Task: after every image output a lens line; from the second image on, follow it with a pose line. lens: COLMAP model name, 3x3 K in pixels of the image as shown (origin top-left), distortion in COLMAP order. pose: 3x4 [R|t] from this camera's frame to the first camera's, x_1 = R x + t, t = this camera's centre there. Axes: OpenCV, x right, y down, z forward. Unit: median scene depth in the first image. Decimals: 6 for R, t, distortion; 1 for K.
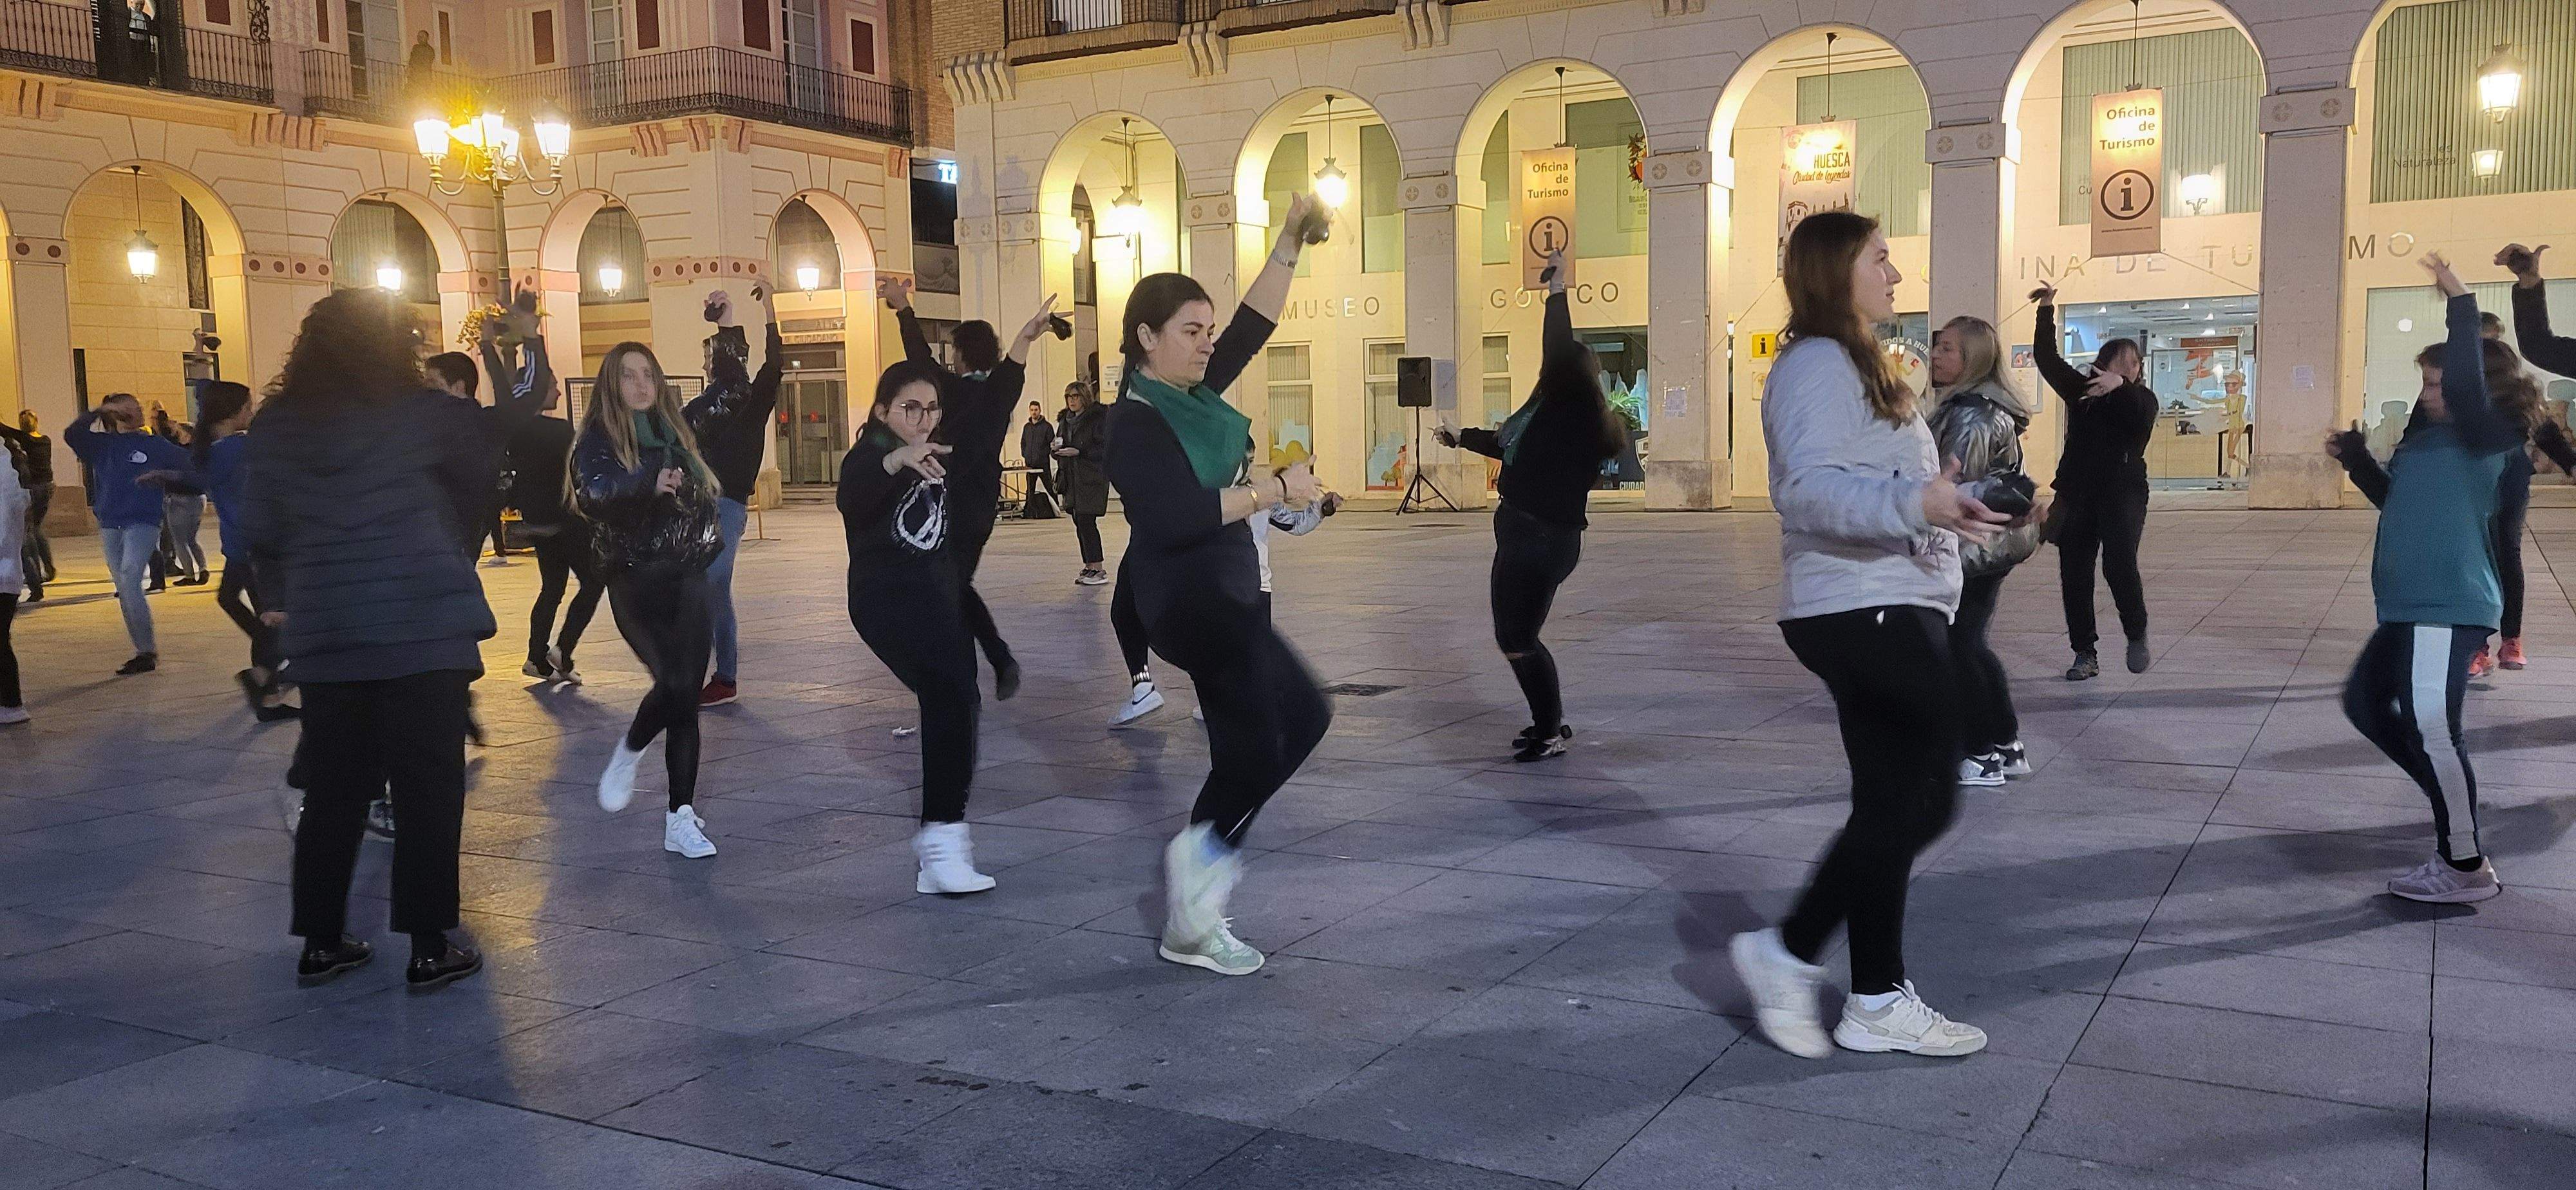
lens RADIAL K [[1957.6, 0, 1316.6], [0, 1957.6, 598.9], [0, 0, 1]] dist [0.058735, -0.027794]
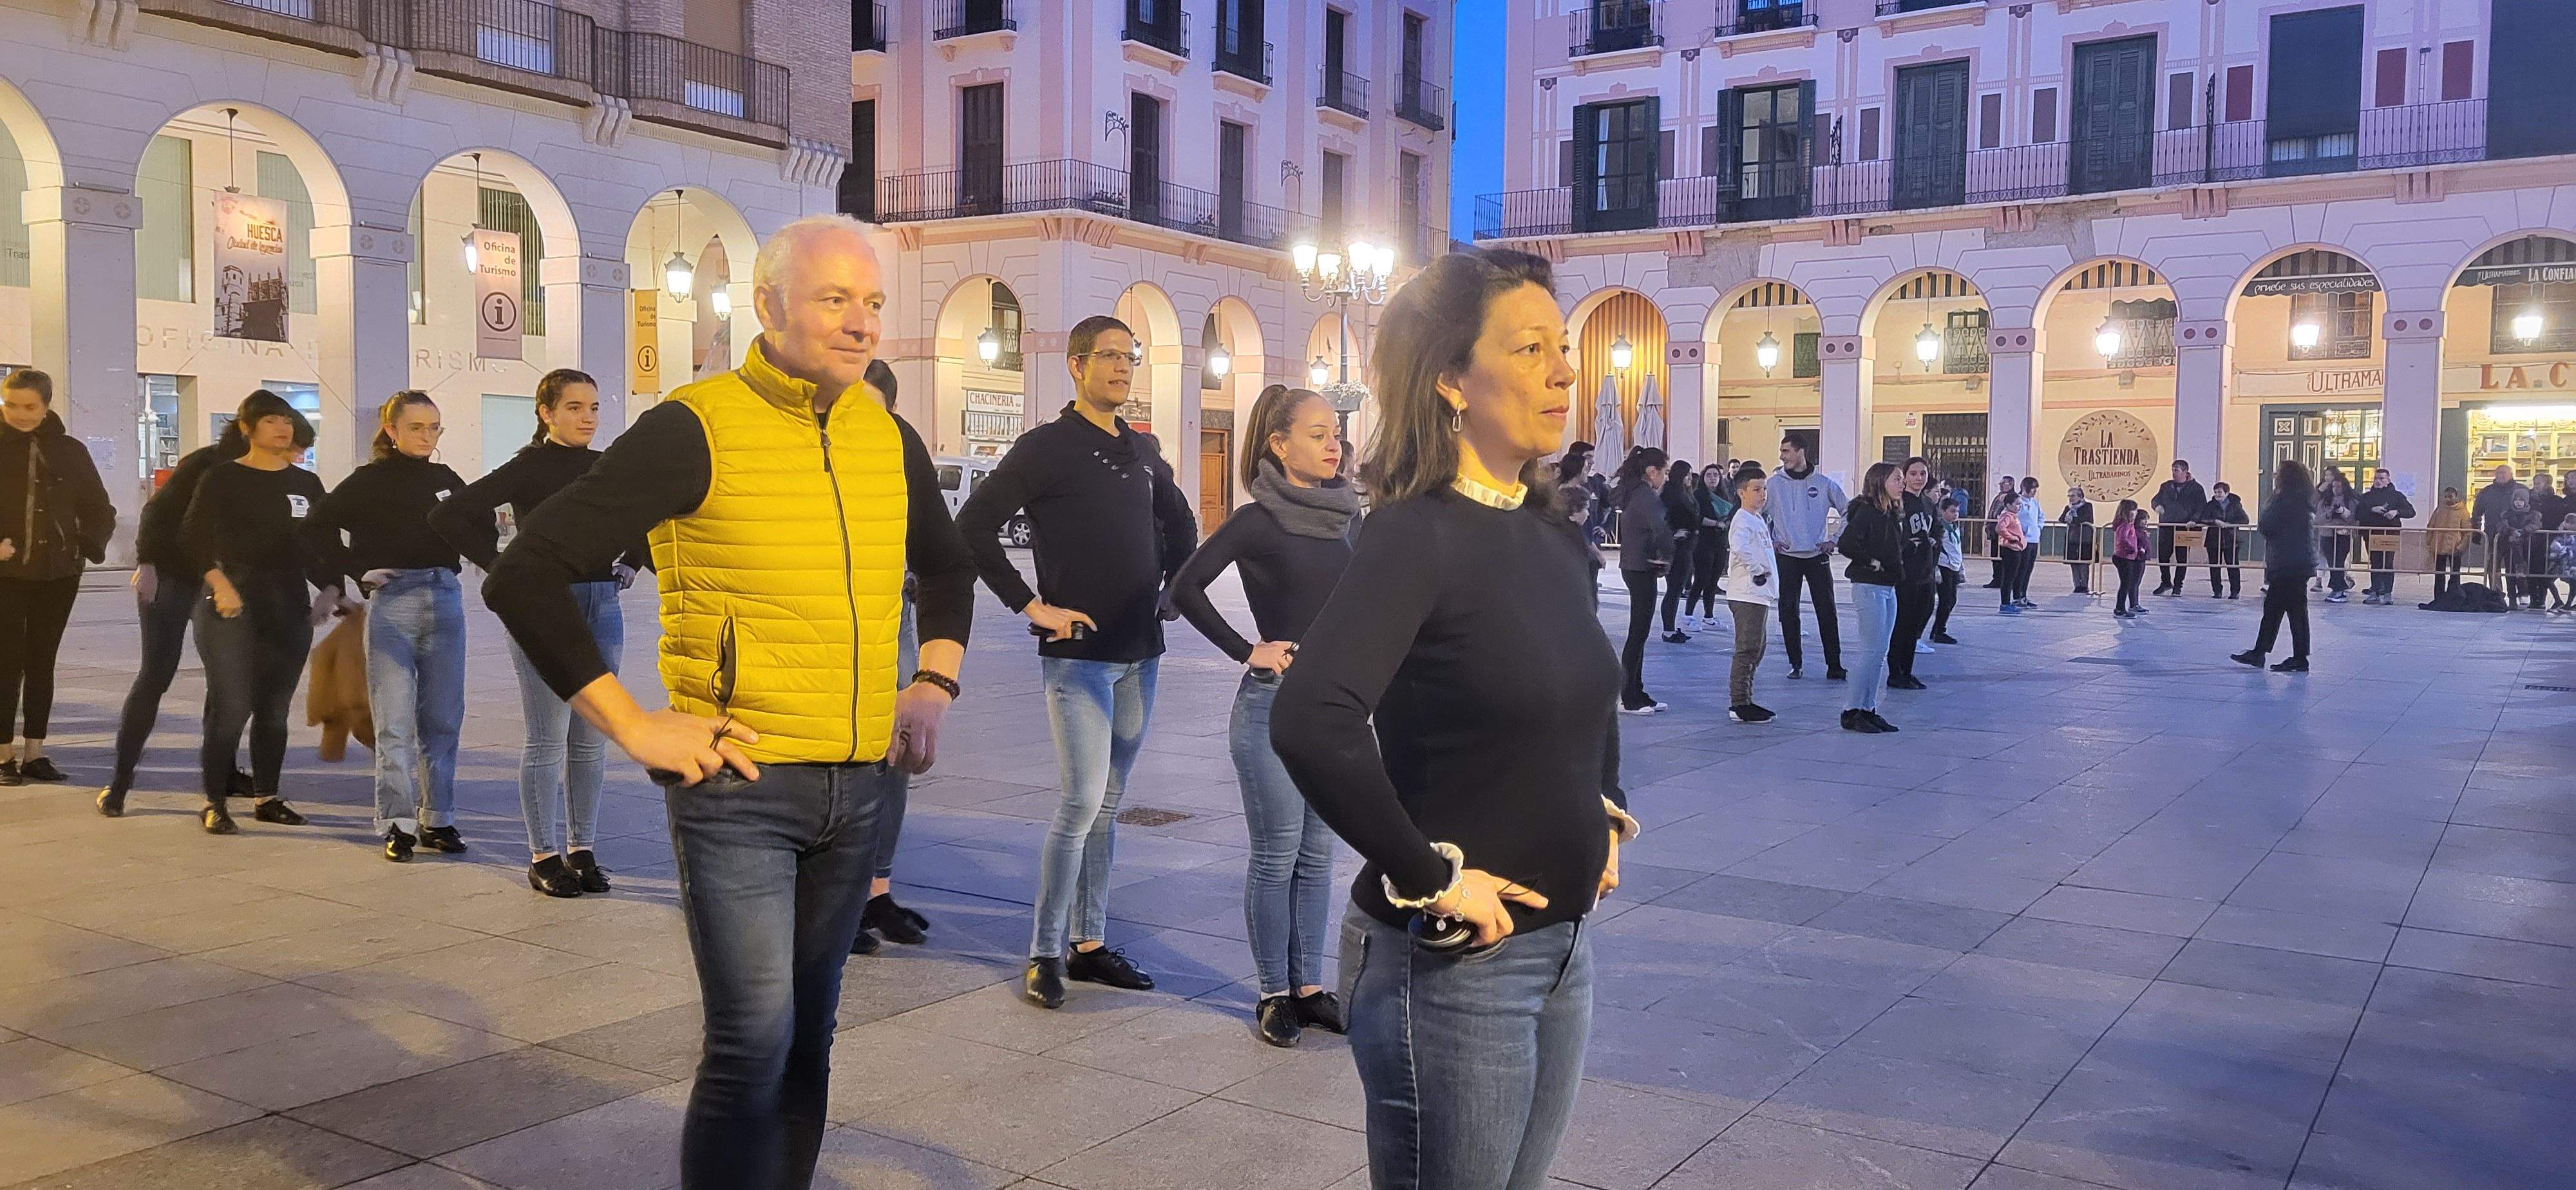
lens RADIAL K [[1957.6, 0, 1305.4], [0, 1957.6, 560.9], [0, 0, 1]] dist [0.058735, -0.027794]
pose [[0.048124, -0.010682, 0.998784, -0.718541], [0.069552, 0.997552, 0.007318, -0.016330], [-0.996417, 0.069115, 0.048749, 0.378395]]
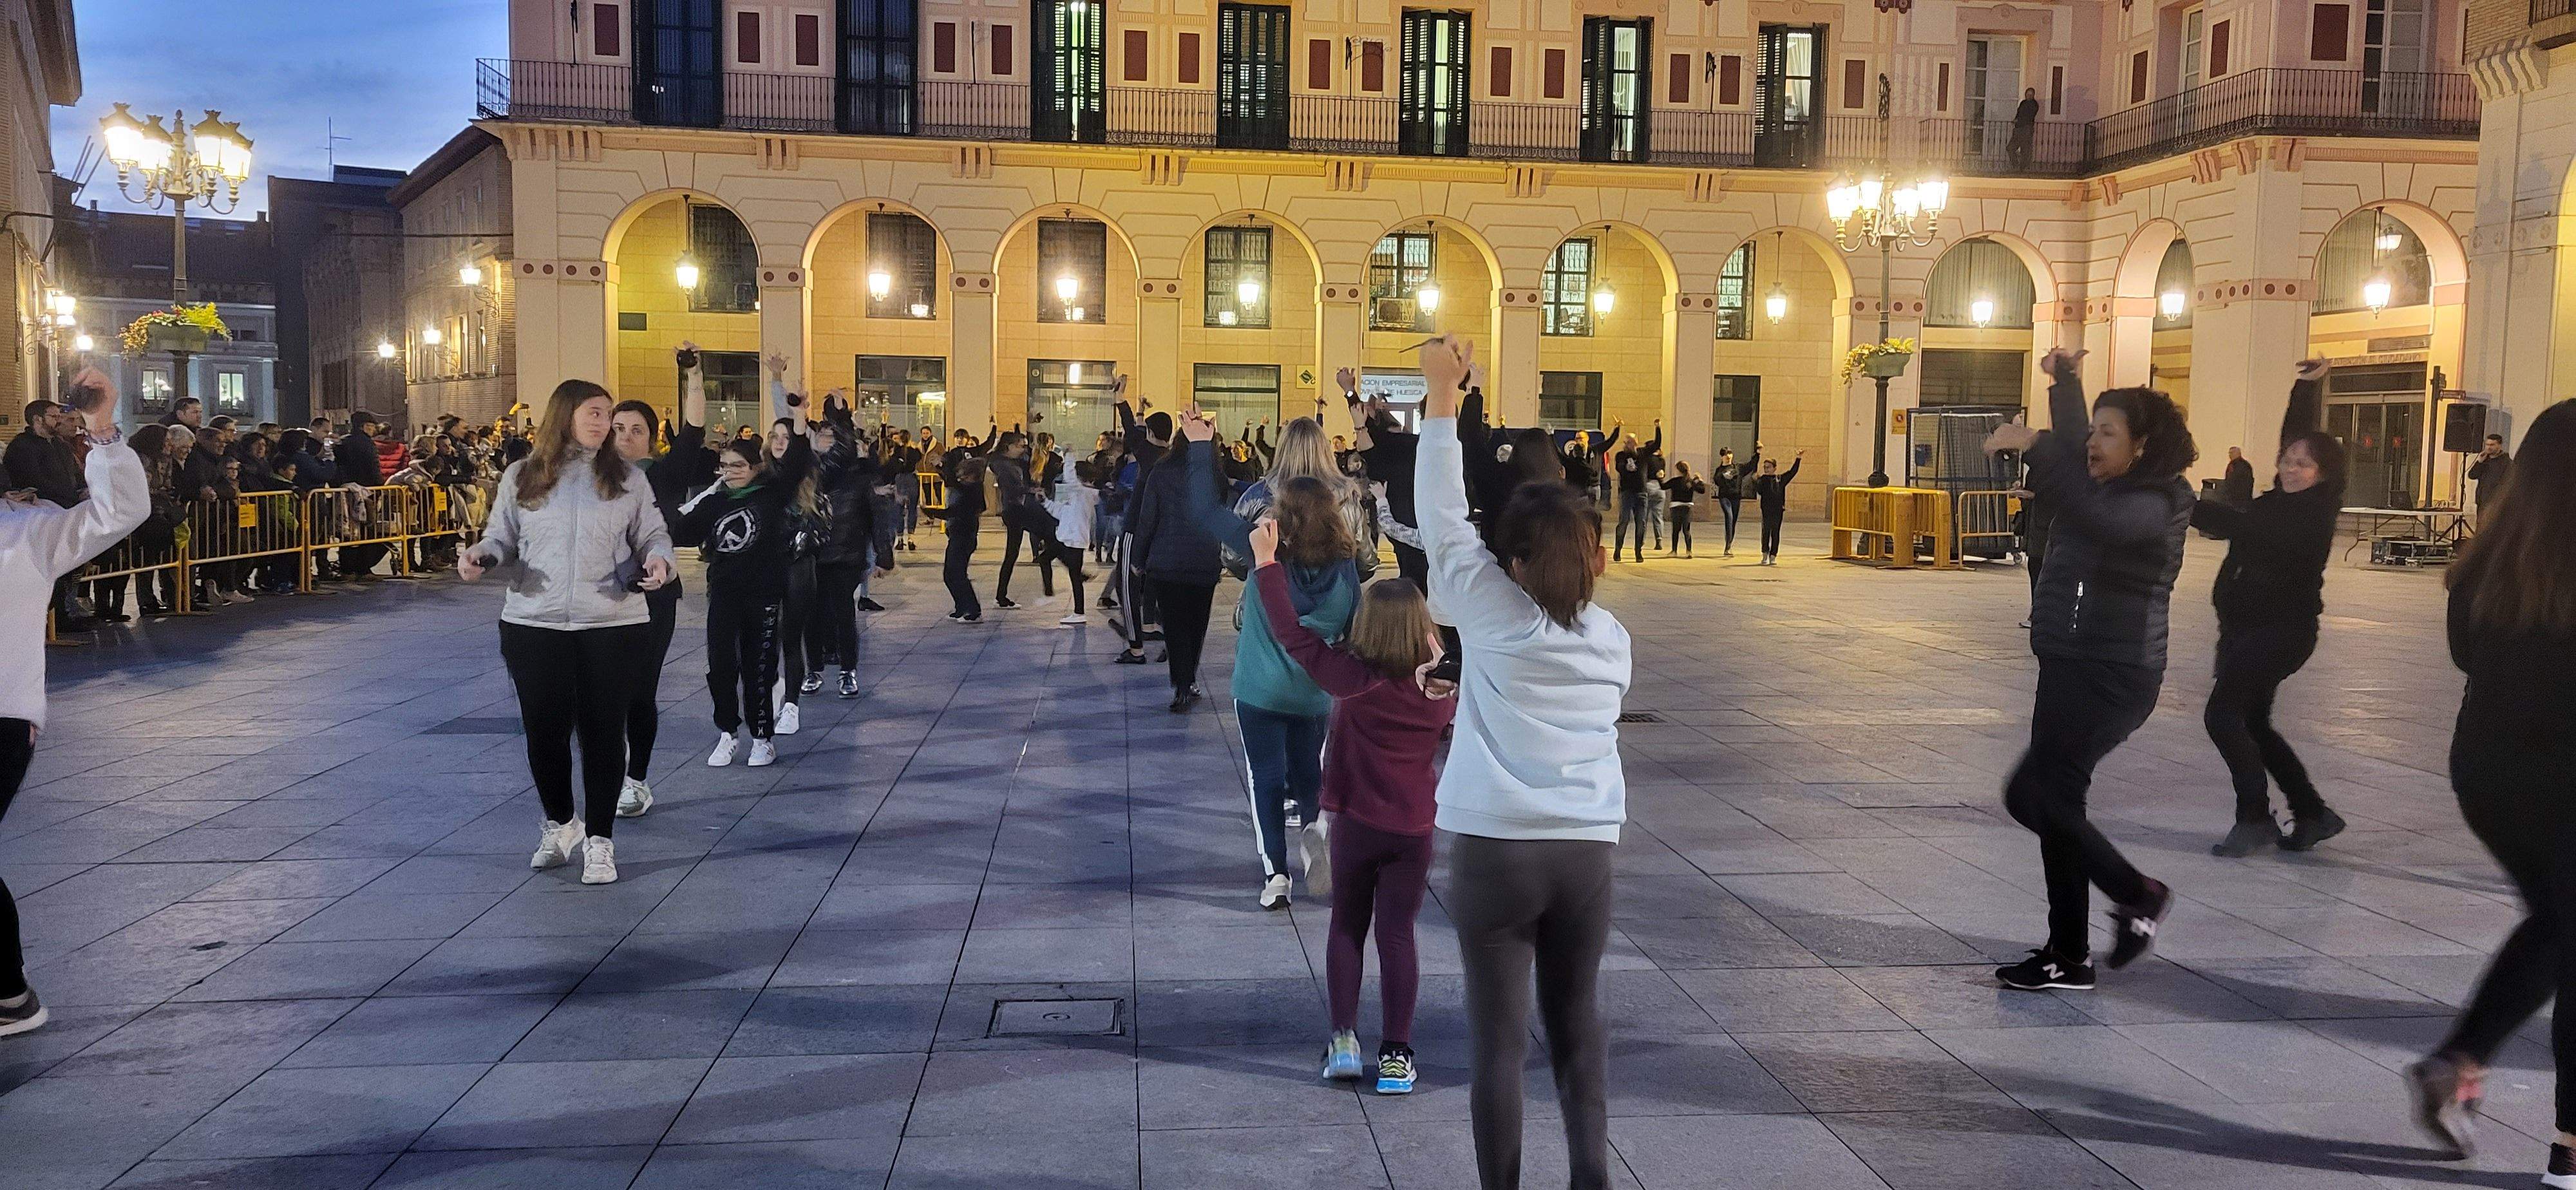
lens RADIAL K [[1957.6, 0, 1335.2], [0, 1957.6, 534.6], [0, 0, 1]] dist [0.058735, -0.027794]
pose [[0.569680, 0.067316, -0.819105, 0.327517], [-0.098164, 0.995079, 0.013506, -0.020813], [0.815983, 0.072712, 0.573485, 0.096611]]
